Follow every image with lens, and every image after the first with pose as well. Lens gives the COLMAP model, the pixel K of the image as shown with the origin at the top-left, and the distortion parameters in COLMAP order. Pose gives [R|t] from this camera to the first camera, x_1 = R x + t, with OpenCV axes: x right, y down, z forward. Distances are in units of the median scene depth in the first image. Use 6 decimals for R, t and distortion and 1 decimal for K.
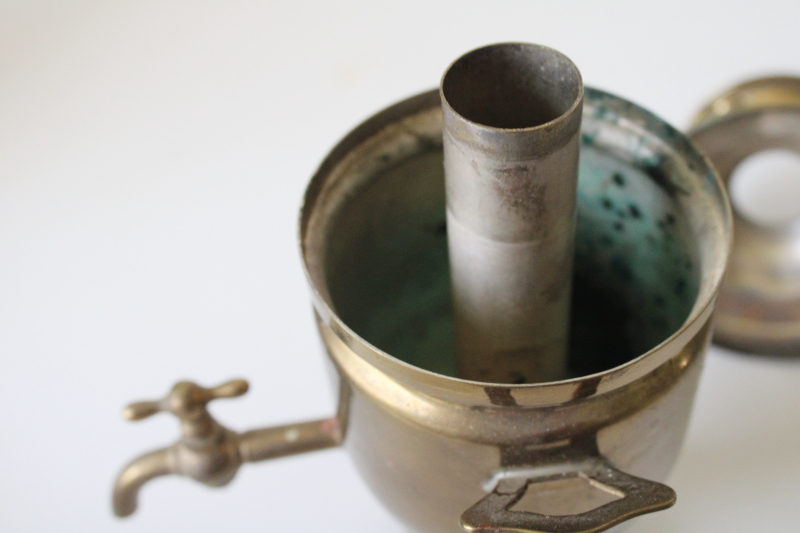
lens RADIAL K [[1069.4, 0, 400.0], [0, 1069.4, 266.5], [0, 0, 1]] dist [-0.065047, -0.027167]
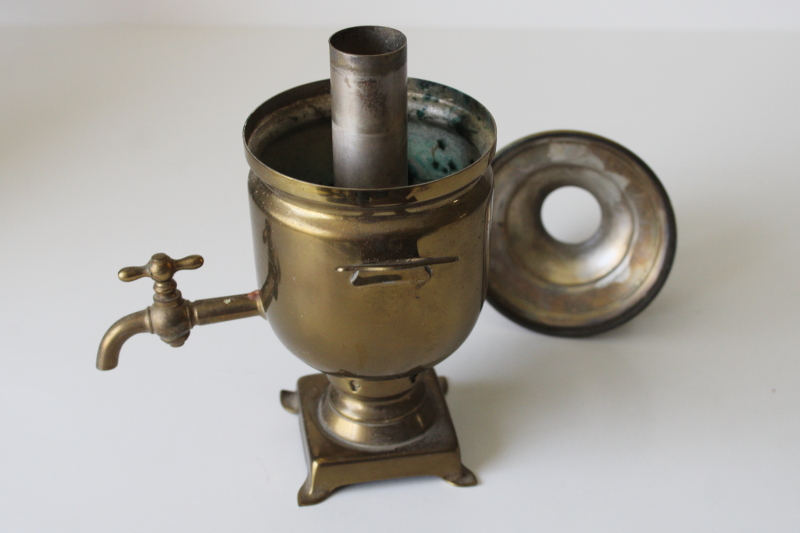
lens RADIAL K [[1069.4, 0, 400.0], [0, 1069.4, 266.5], [0, 0, 1]] dist [-0.065047, -0.027167]
pose [[0.995318, 0.022611, 0.093977, -0.003136], [-0.002828, 0.978652, -0.205505, 0.530627], [-0.096618, 0.204277, 0.974133, -0.639616]]
